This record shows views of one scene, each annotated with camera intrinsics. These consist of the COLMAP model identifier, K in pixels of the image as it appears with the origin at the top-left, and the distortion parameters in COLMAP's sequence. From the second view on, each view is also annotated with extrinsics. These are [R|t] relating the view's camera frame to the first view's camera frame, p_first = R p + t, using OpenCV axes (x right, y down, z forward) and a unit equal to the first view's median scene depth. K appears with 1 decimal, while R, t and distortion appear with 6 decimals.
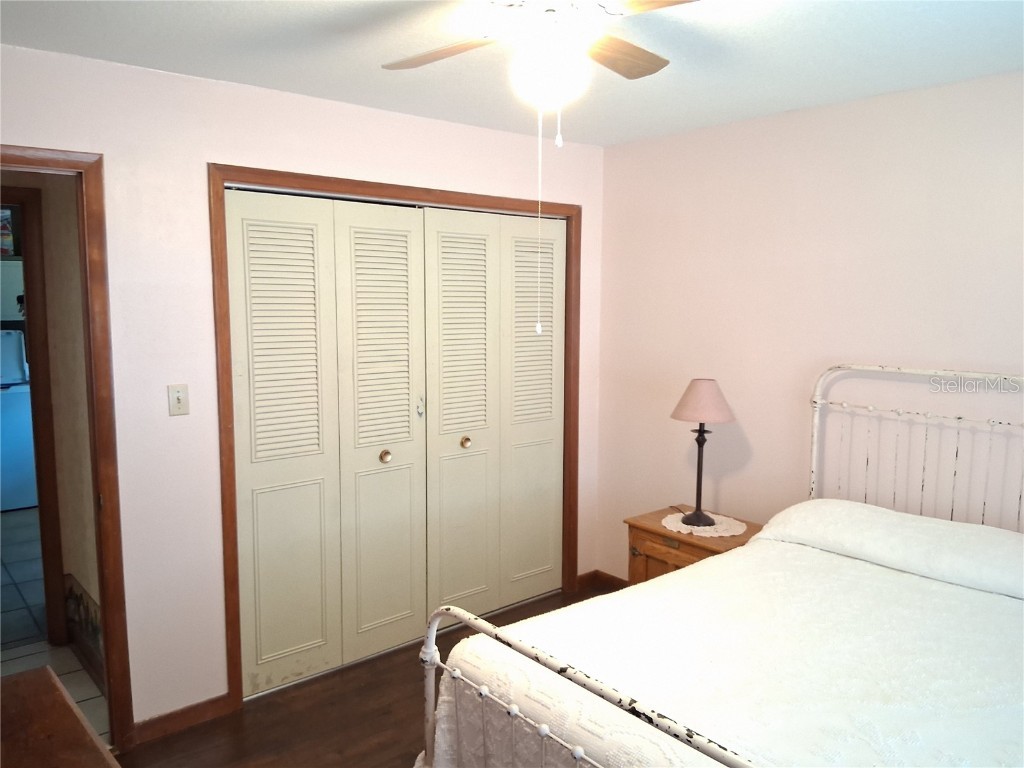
lens RADIAL K [[773.4, 0, 510.3], [0, 773.4, 379.5], [0, 0, 1]] dist [0.105558, -0.183700]
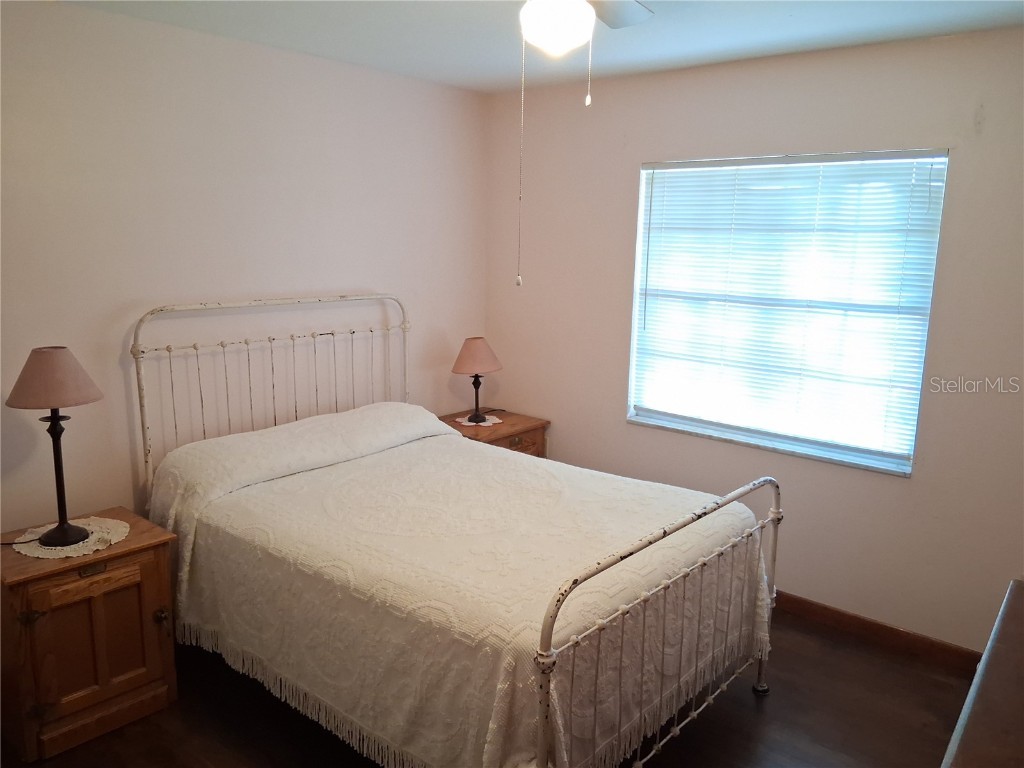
lens RADIAL K [[773.4, 0, 510.3], [0, 773.4, 379.5], [0, 0, 1]] dist [0.105558, -0.183700]
pose [[-0.144611, -0.190717, 0.970935, -0.584180], [0.092157, 0.974388, 0.205121, -0.091119], [-0.985188, 0.119141, -0.123331, 0.721641]]
